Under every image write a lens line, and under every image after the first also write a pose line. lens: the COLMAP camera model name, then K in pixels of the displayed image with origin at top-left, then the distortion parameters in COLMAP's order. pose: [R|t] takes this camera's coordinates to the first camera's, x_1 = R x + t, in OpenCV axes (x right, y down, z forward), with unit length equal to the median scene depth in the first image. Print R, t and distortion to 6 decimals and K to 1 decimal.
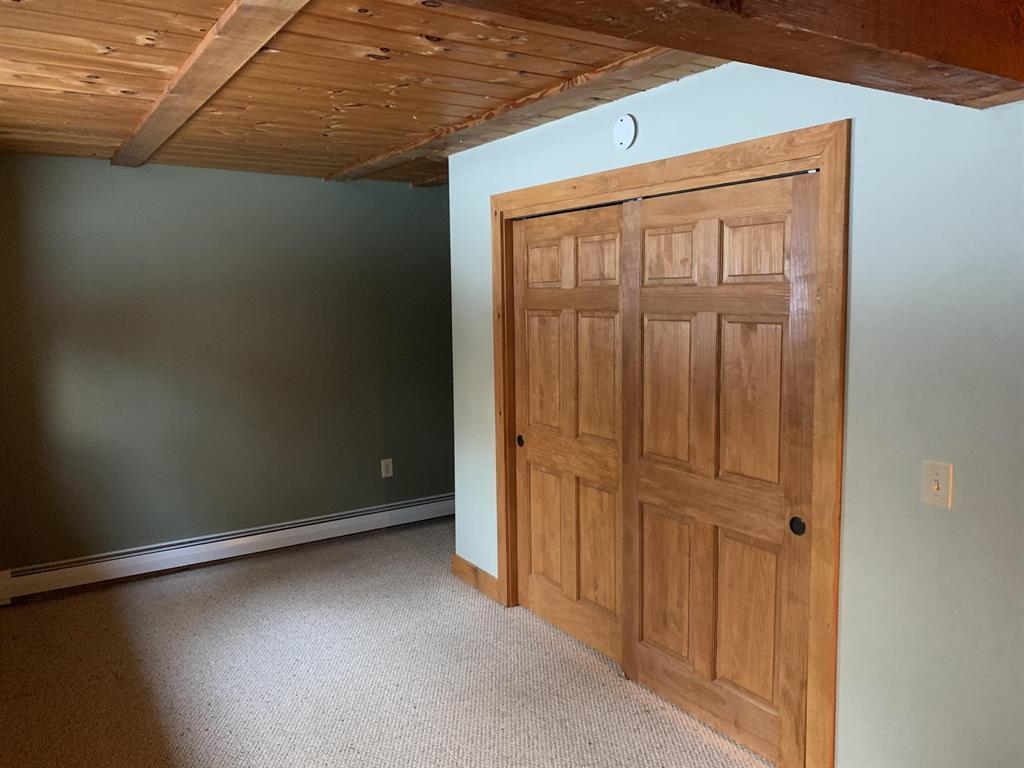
lens RADIAL K [[779.2, 0, 515.2], [0, 779.2, 387.3], [0, 0, 1]] dist [0.051912, -0.043612]
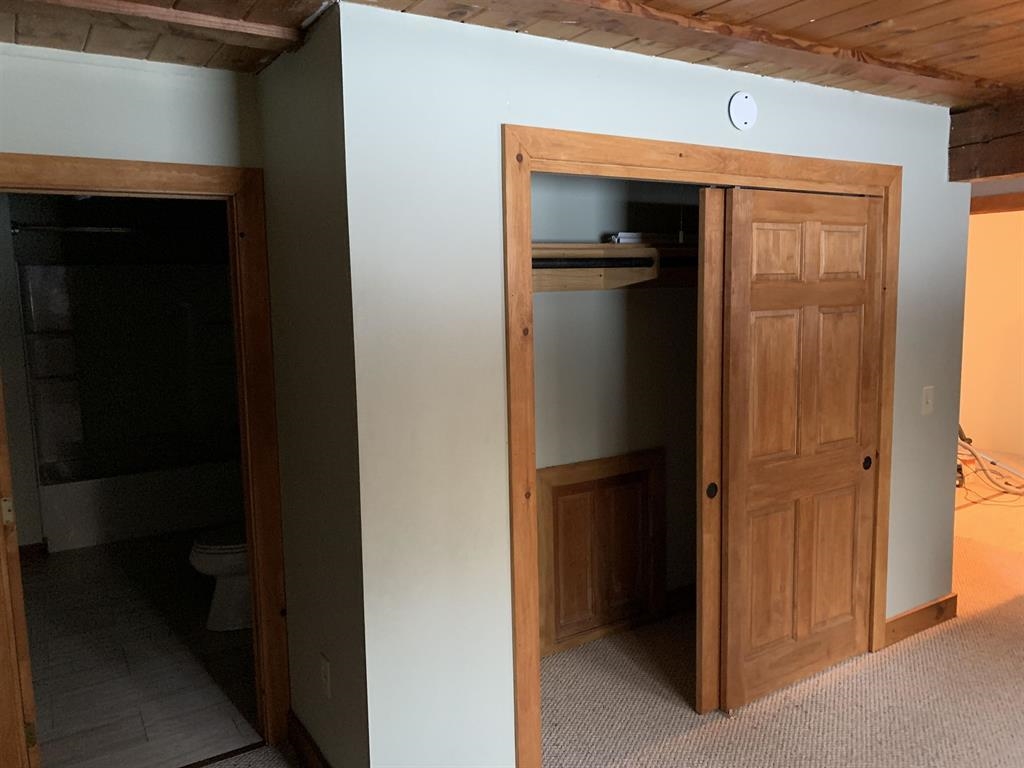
lens RADIAL K [[779.2, 0, 513.6], [0, 779.2, 376.4], [0, 0, 1]] dist [0.051912, -0.043612]
pose [[0.009857, -0.104973, 0.994426, -0.820360], [0.138025, 0.985098, 0.102620, -0.160324], [-0.990380, 0.136244, 0.024199, 1.328361]]
